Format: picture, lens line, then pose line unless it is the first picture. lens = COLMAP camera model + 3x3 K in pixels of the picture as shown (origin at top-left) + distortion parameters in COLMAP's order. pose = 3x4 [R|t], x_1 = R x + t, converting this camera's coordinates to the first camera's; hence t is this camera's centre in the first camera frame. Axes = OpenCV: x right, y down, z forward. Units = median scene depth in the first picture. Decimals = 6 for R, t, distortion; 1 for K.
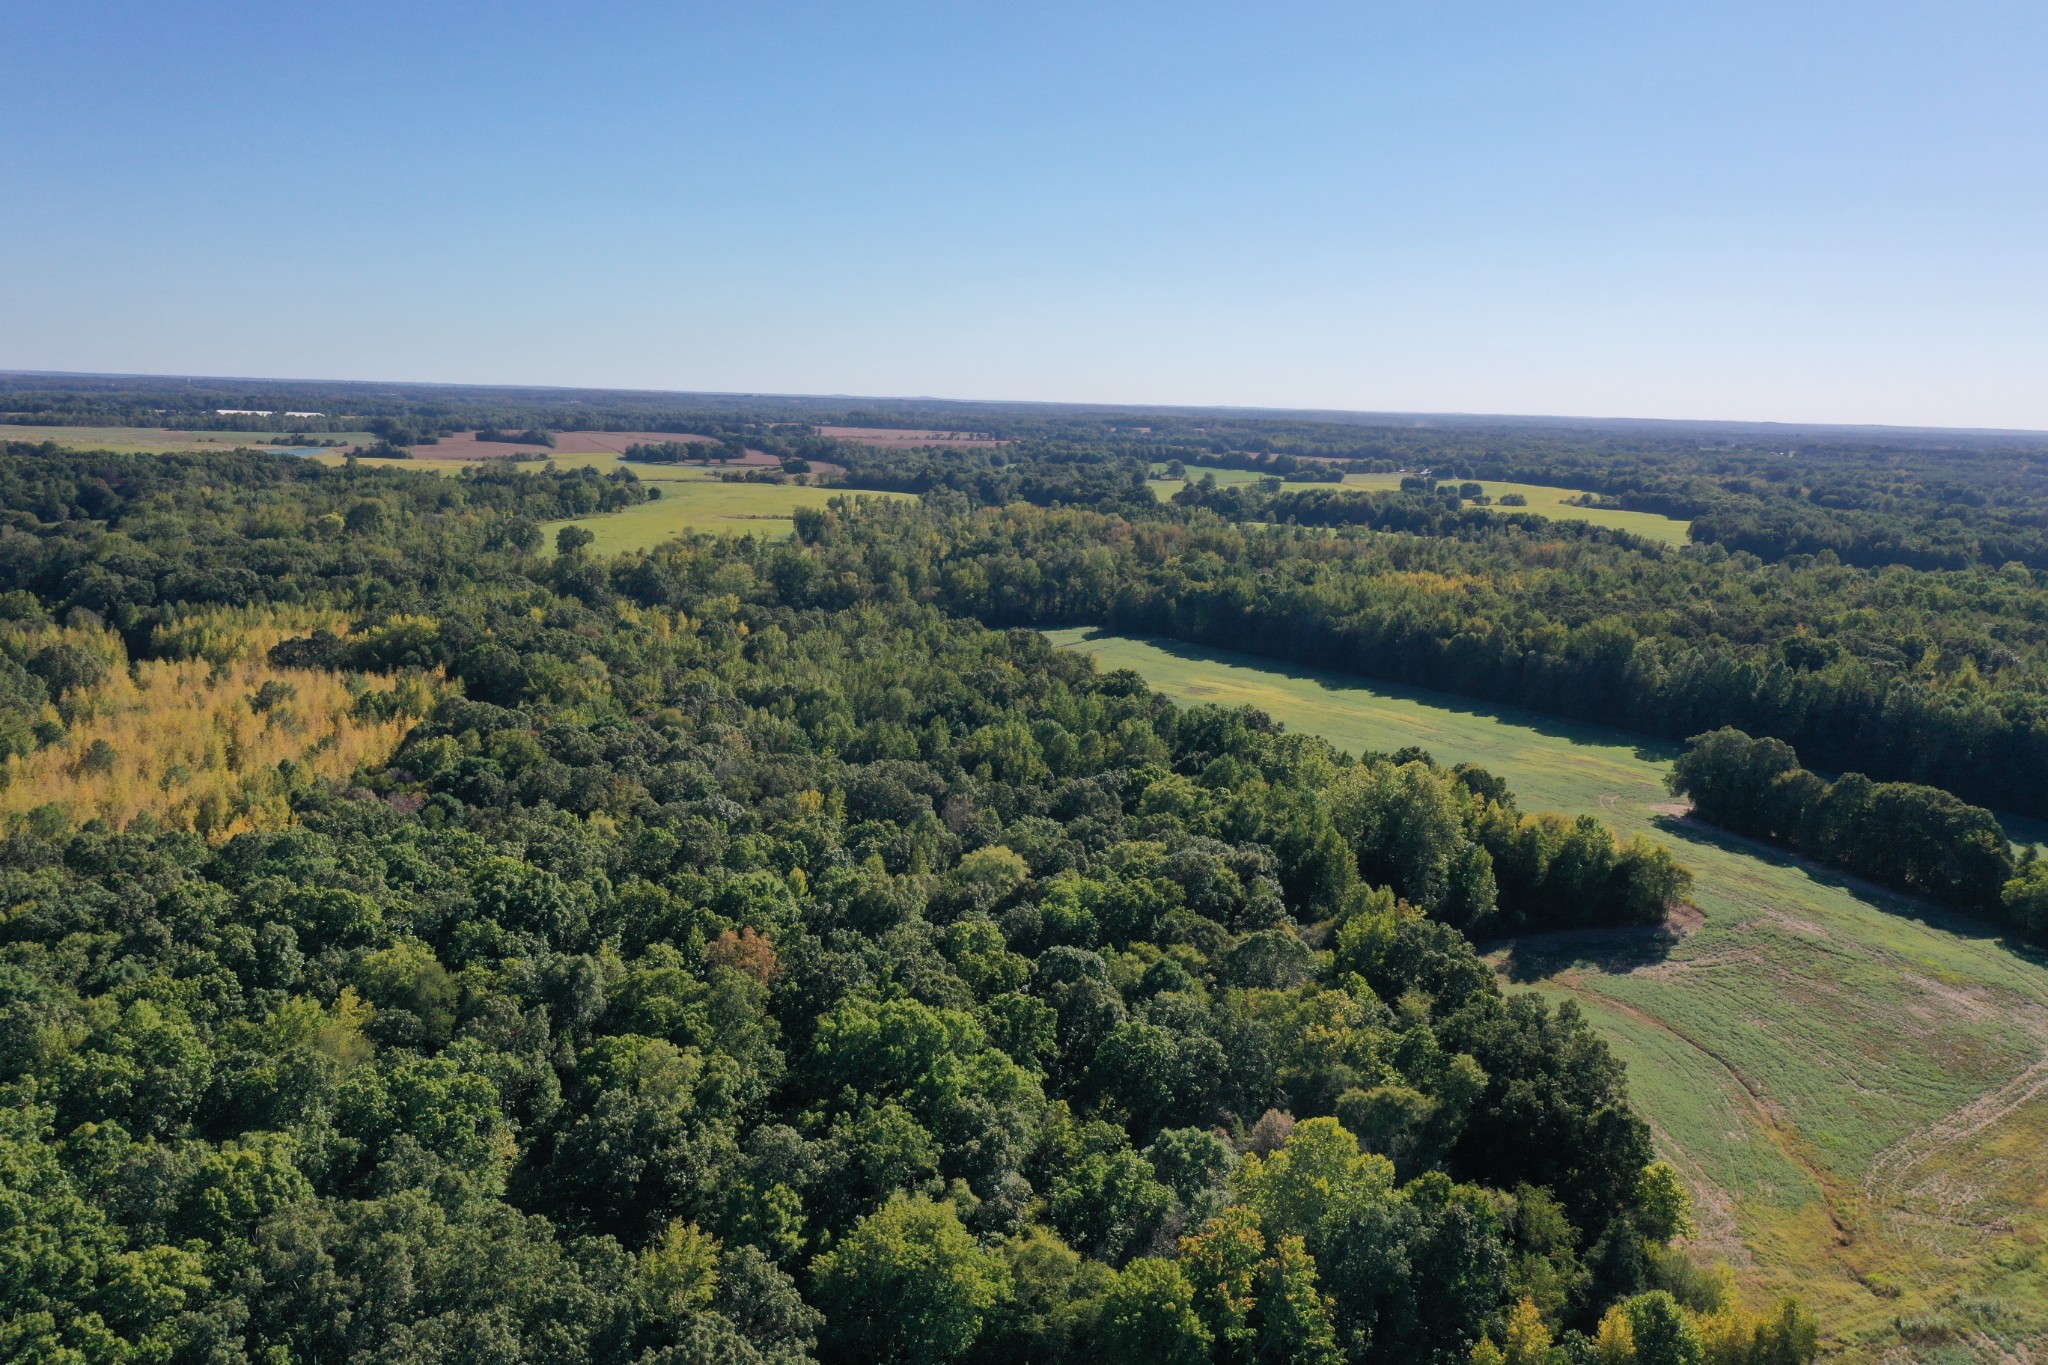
lens RADIAL K [[1612.6, 0, 1027.6], [0, 1612.6, 694.7], [0, 0, 1]] dist [0.002790, -0.008054]
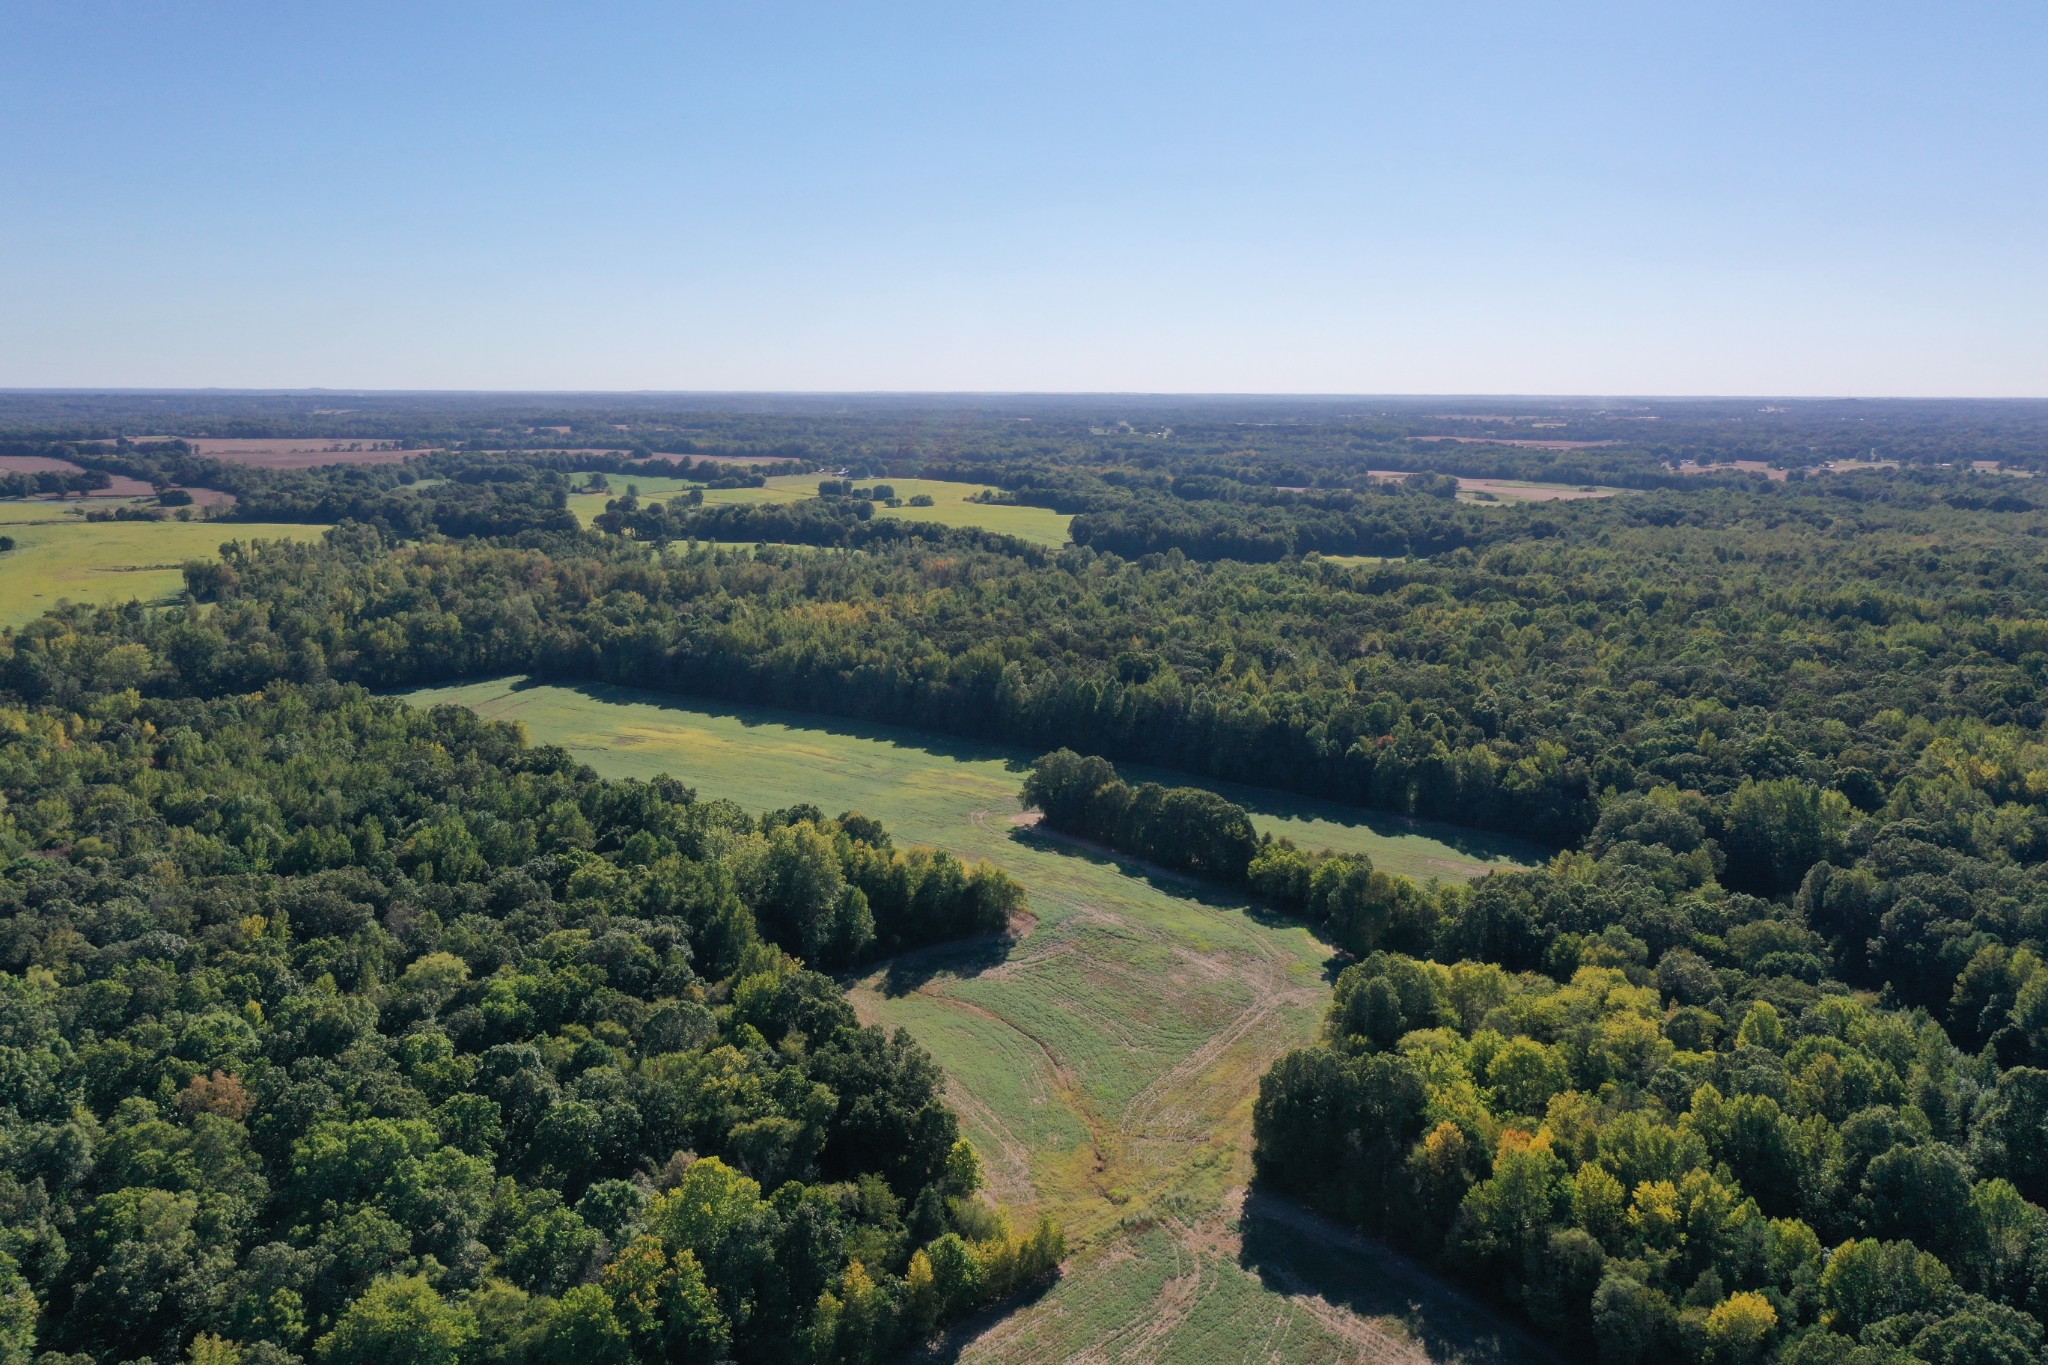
lens RADIAL K [[1612.6, 0, 1027.6], [0, 1612.6, 694.7], [0, 0, 1]] dist [0.002790, -0.008054]
pose [[0.940268, -0.086724, 0.329204, 0.010372], [0.082796, 0.996228, 0.025960, -0.066058], [-0.330214, 0.002847, 0.943902, -0.178102]]
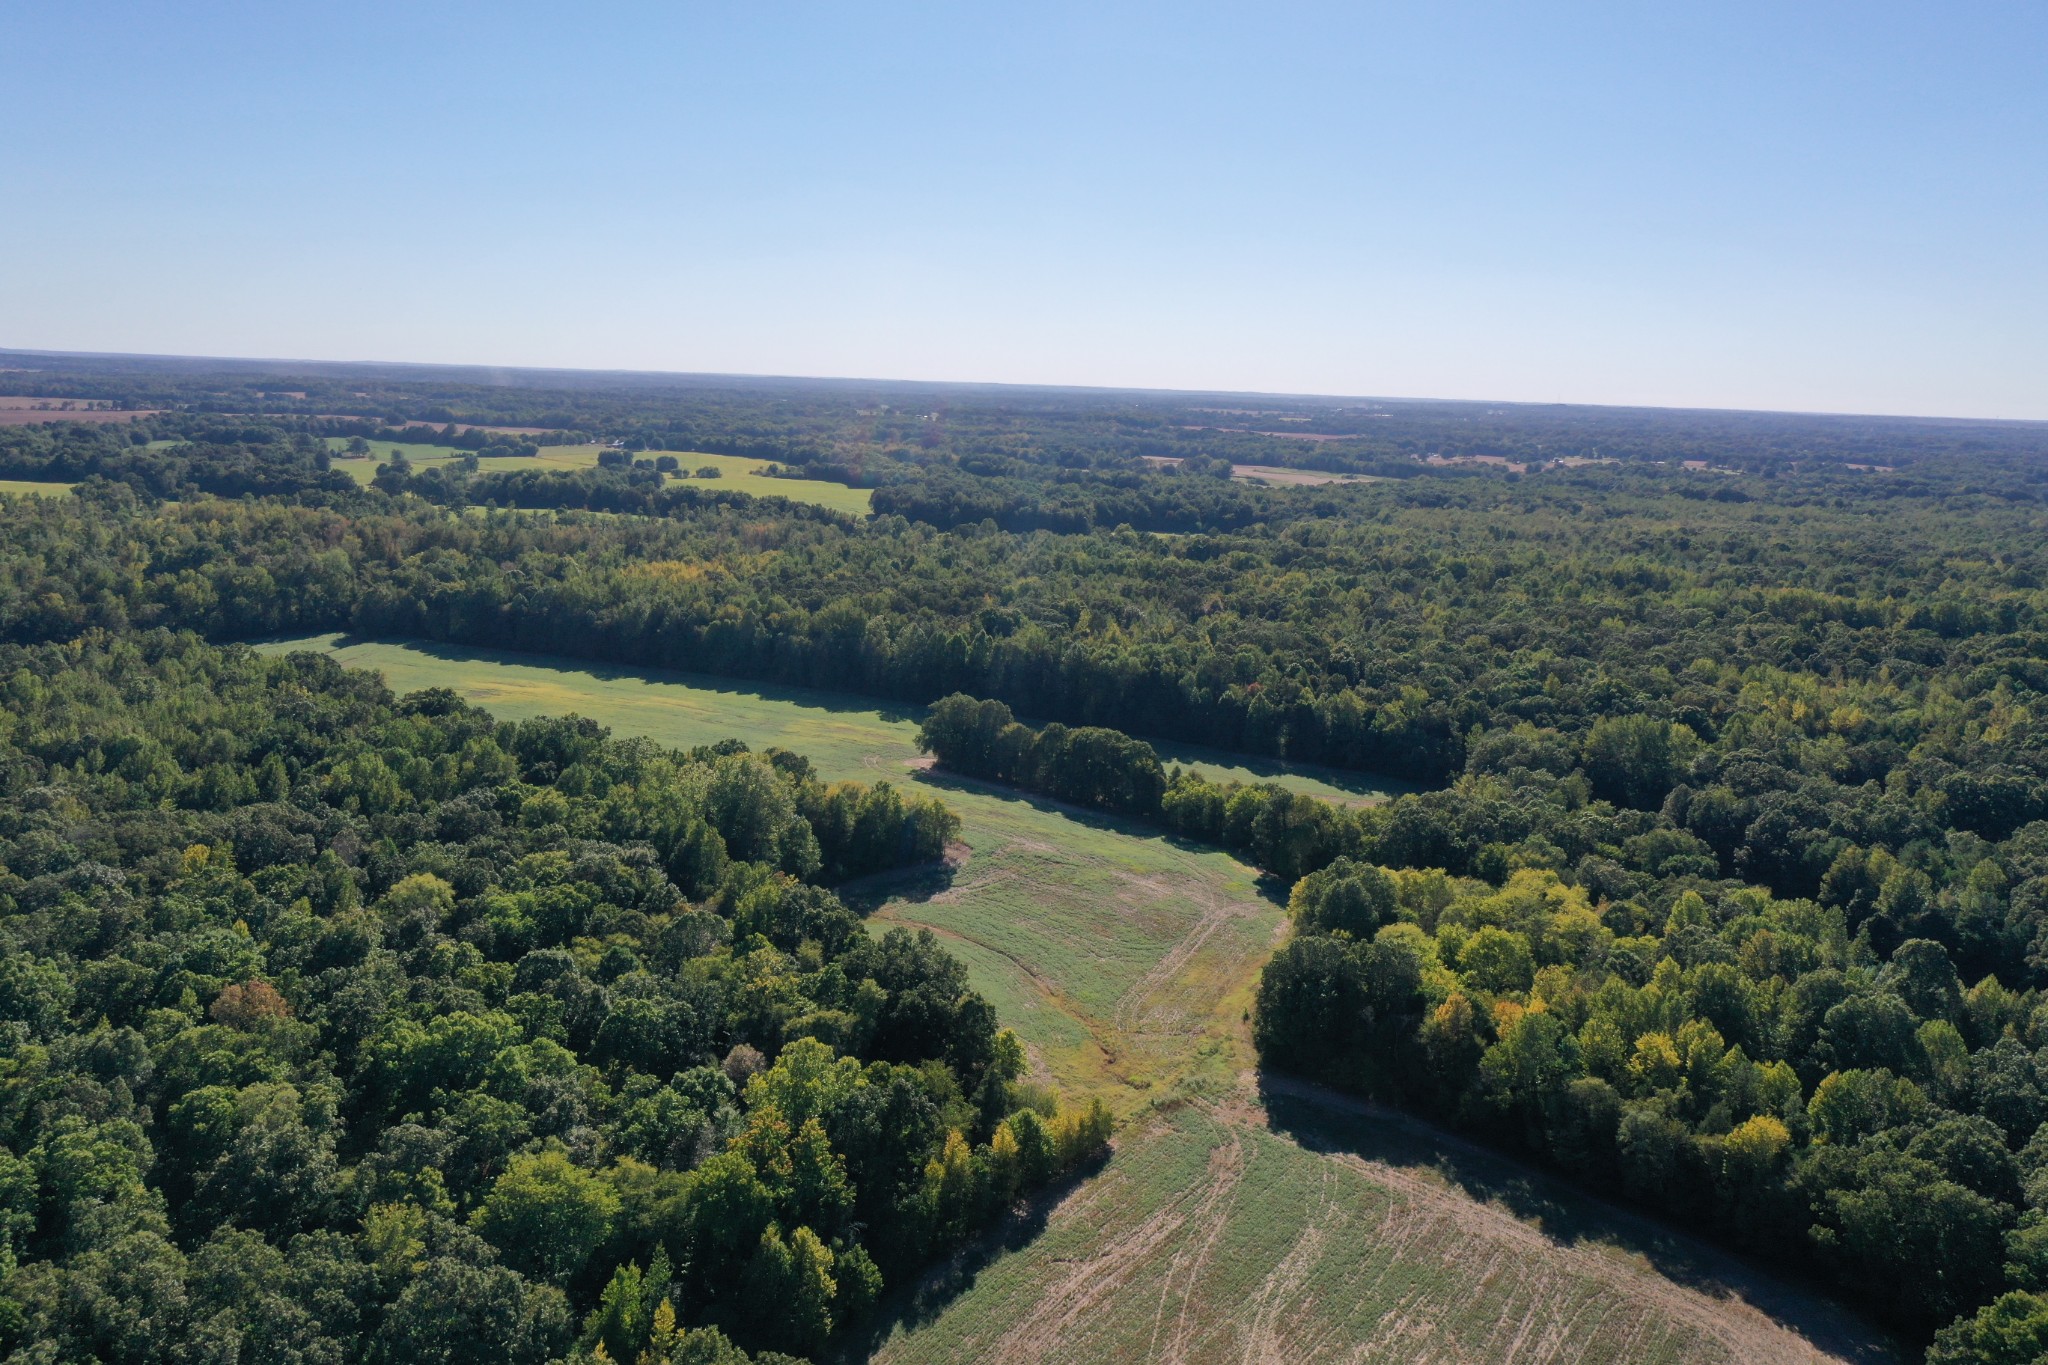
lens RADIAL K [[1612.6, 0, 1027.6], [0, 1612.6, 694.7], [0, 0, 1]] dist [0.002790, -0.008054]
pose [[0.877302, -0.089712, 0.471479, -0.128915], [0.077100, 0.995960, 0.046045, -0.038684], [-0.473705, -0.004044, 0.880675, -0.149154]]
